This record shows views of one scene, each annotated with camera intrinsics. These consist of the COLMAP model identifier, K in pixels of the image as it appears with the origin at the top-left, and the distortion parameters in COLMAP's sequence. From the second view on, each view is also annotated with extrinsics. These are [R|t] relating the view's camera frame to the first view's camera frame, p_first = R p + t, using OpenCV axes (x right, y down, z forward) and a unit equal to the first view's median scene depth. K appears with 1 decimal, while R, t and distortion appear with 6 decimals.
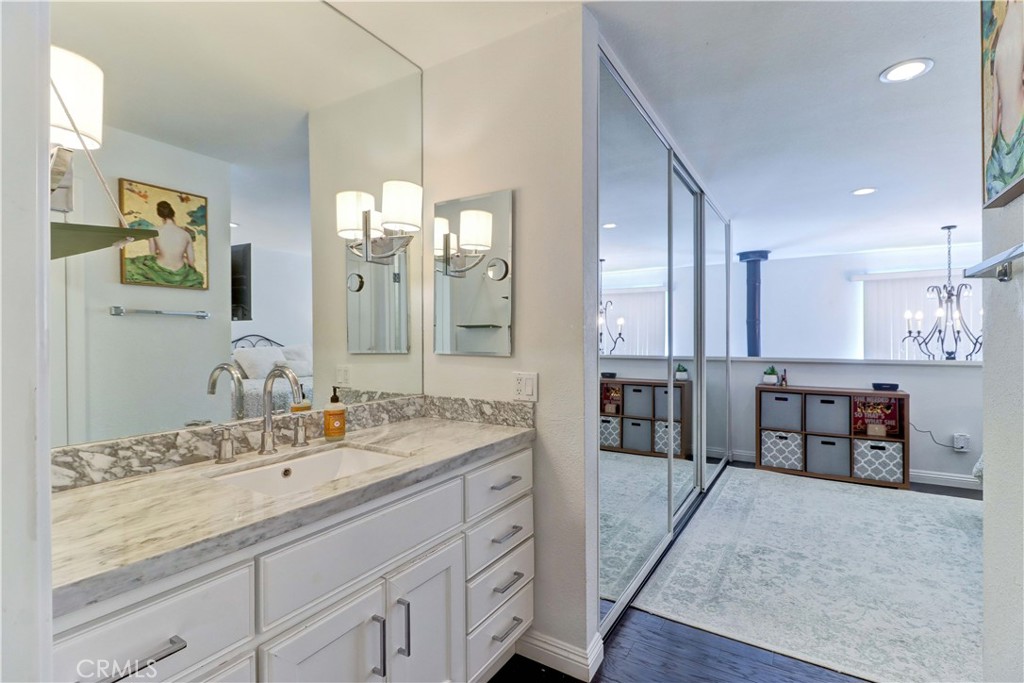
lens RADIAL K [[480.4, 0, 523.9], [0, 480.4, 343.5], [0, 0, 1]] dist [0.023726, -0.016657]
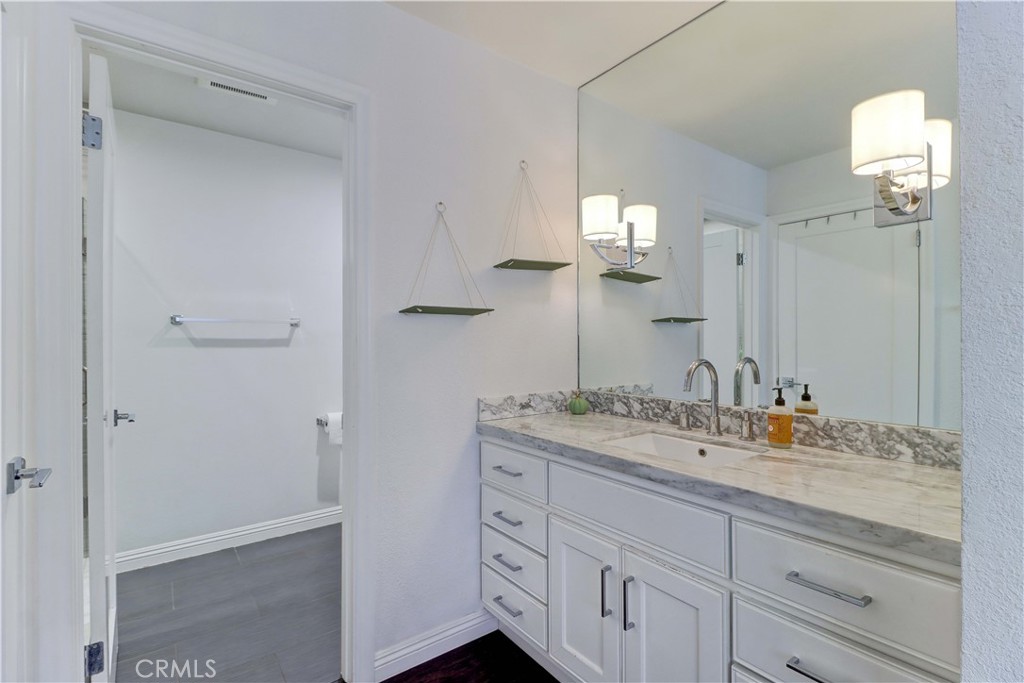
lens RADIAL K [[480.4, 0, 523.9], [0, 480.4, 343.5], [0, 0, 1]] dist [0.023726, -0.016657]
pose [[-0.372129, 0.008530, -0.928142, 0.825278], [-0.006516, 0.999909, 0.011802, -0.002651], [0.928158, 0.010439, -0.372040, 1.168157]]
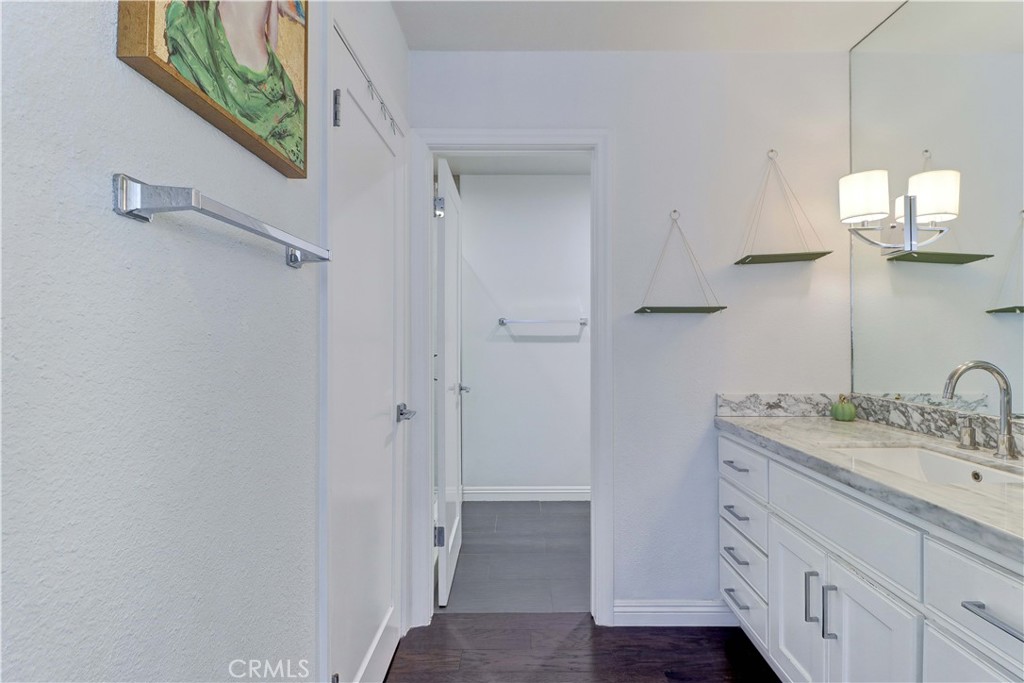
lens RADIAL K [[510.8, 0, 512.0], [0, 510.8, 341.5], [0, 0, 1]] dist [-0.003080, -0.001063]
pose [[-0.866480, 0.006551, -0.499169, 0.868658], [-0.002467, 0.999845, 0.017404, -0.006919], [0.499206, 0.016312, -0.866330, 1.582458]]
